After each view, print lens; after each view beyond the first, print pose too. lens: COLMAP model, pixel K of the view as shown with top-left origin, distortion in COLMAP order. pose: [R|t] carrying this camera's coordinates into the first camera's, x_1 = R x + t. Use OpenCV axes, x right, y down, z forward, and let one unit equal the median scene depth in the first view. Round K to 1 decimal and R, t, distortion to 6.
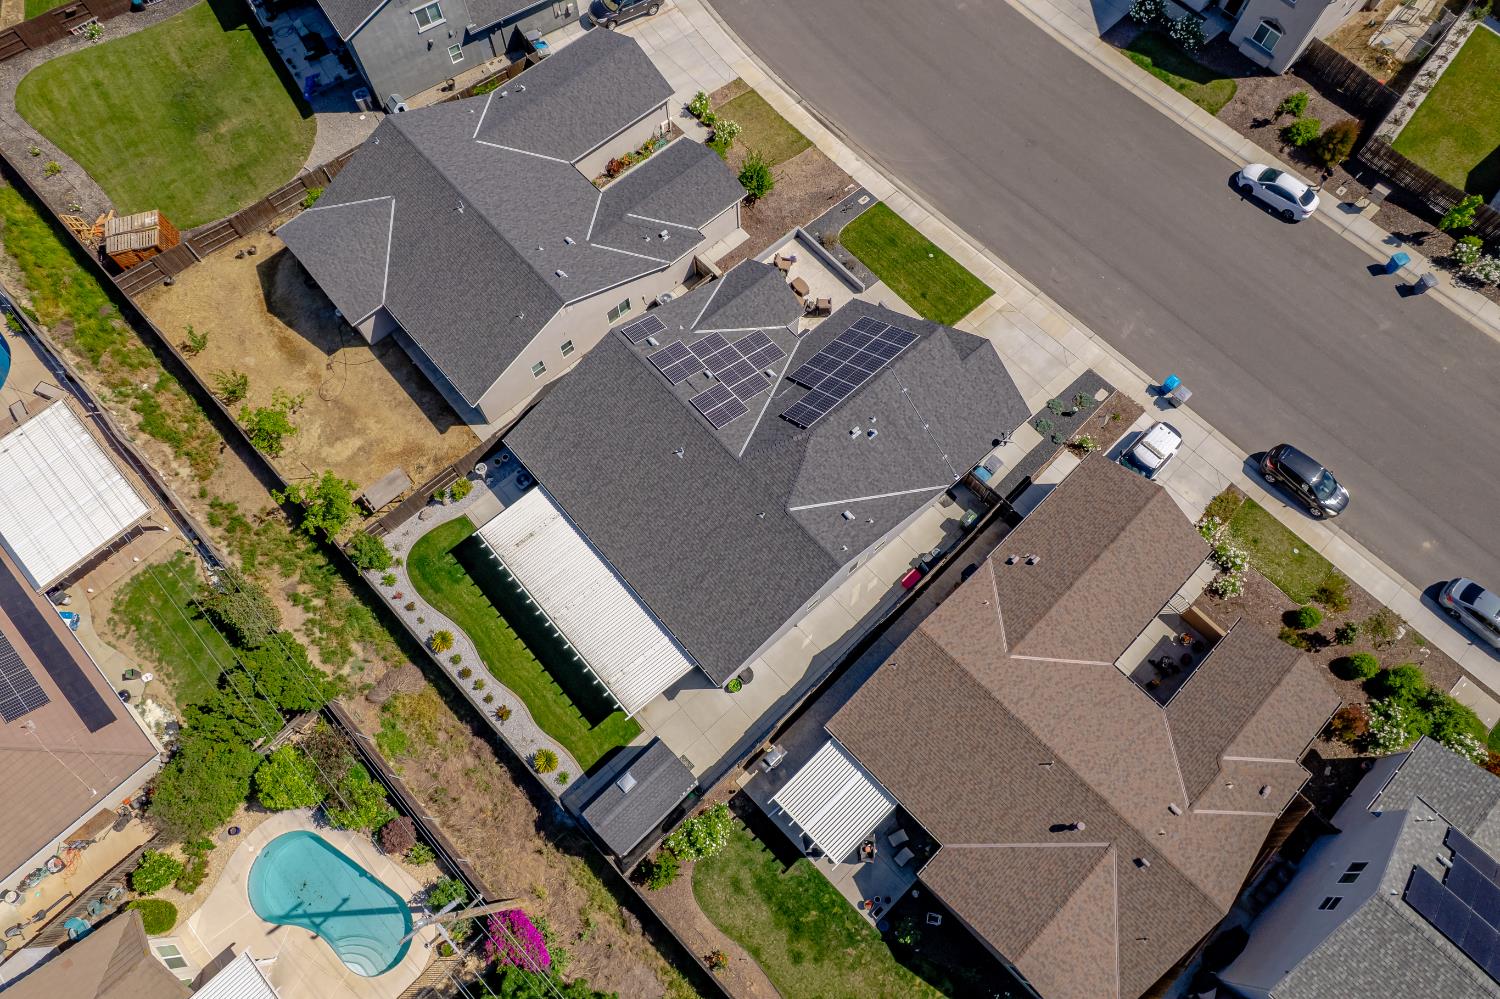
lens RADIAL K [[960.8, 0, 738.0], [0, 960.8, 512.3], [0, 0, 1]] dist [-0.072985, 0.058211]
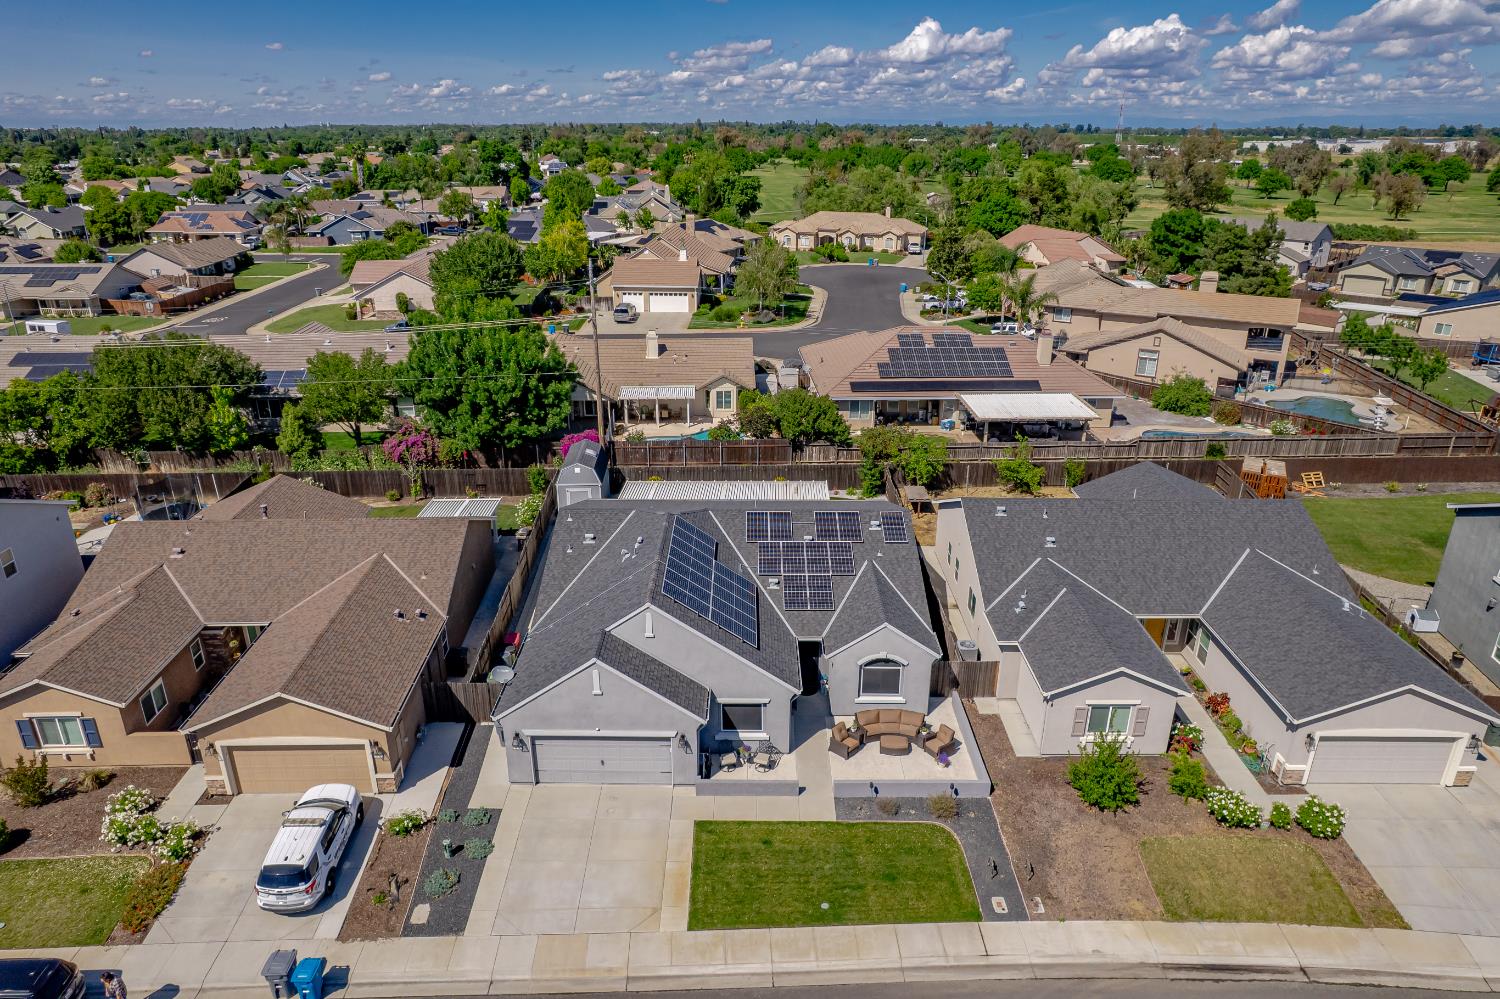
lens RADIAL K [[960.8, 0, 738.0], [0, 960.8, 512.3], [0, 0, 1]] dist [-0.072985, 0.058211]
pose [[-0.670276, 0.287495, -0.684161, 0.618133], [-0.687323, 0.107157, 0.718404, -0.740181], [0.279850, 0.951769, 0.125777, 0.813446]]
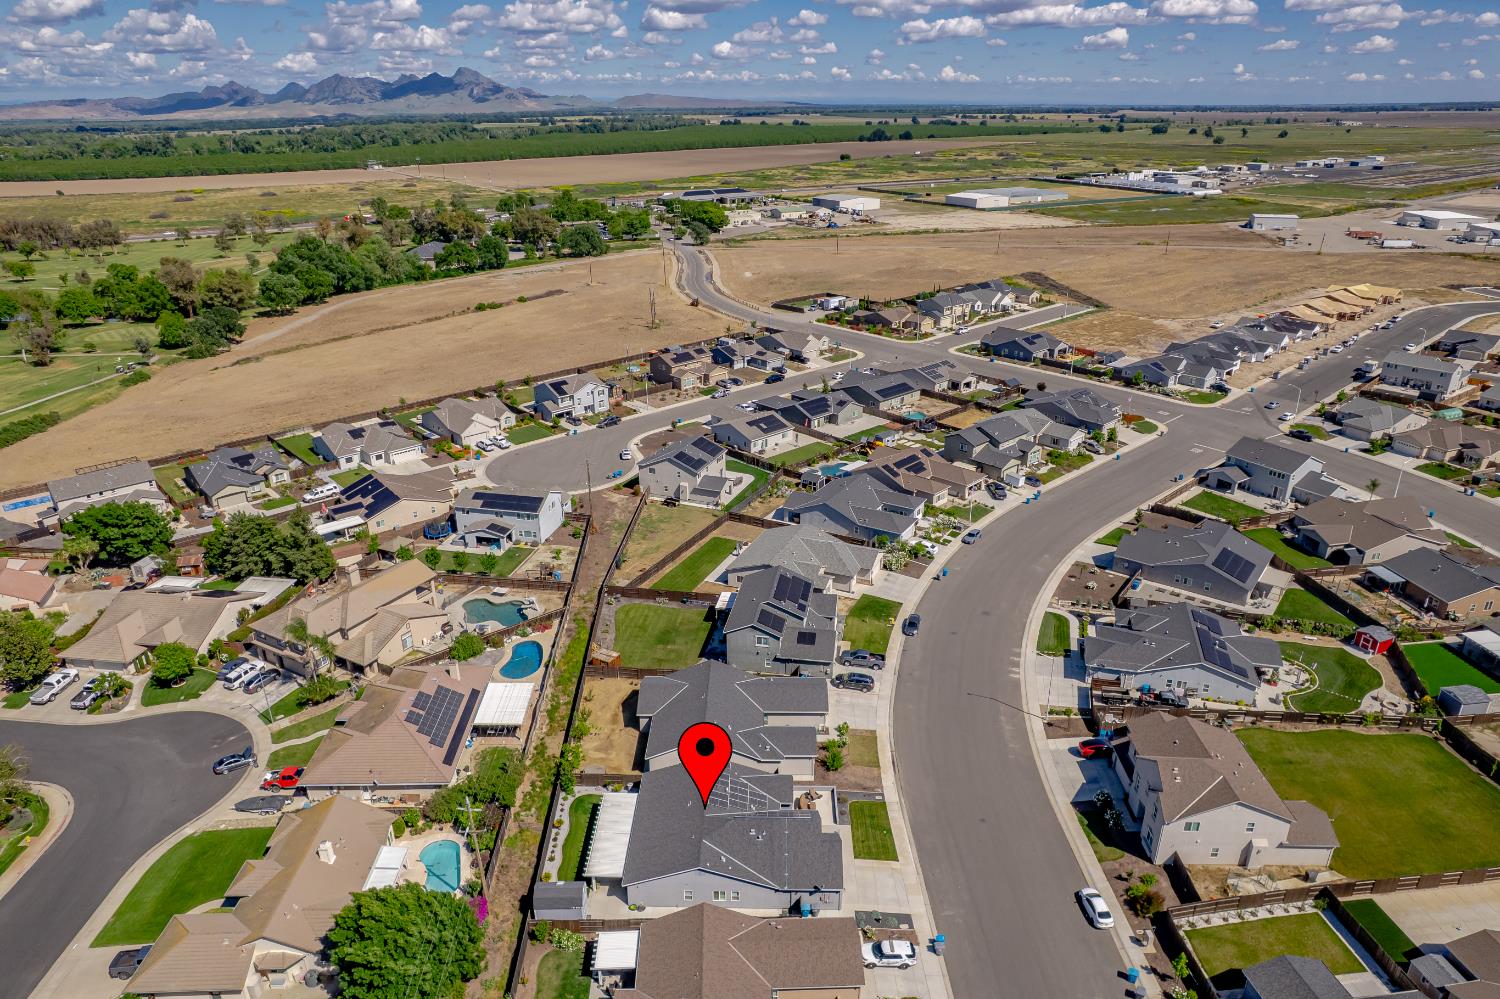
lens RADIAL K [[960.8, 0, 738.0], [0, 960.8, 512.3], [0, 0, 1]] dist [-0.072985, 0.058211]
pose [[0.730556, 0.273345, -0.625756, 1.109577], [-0.632454, 0.616376, -0.469129, 0.439654], [0.257467, 0.738487, 0.623175, -0.746977]]
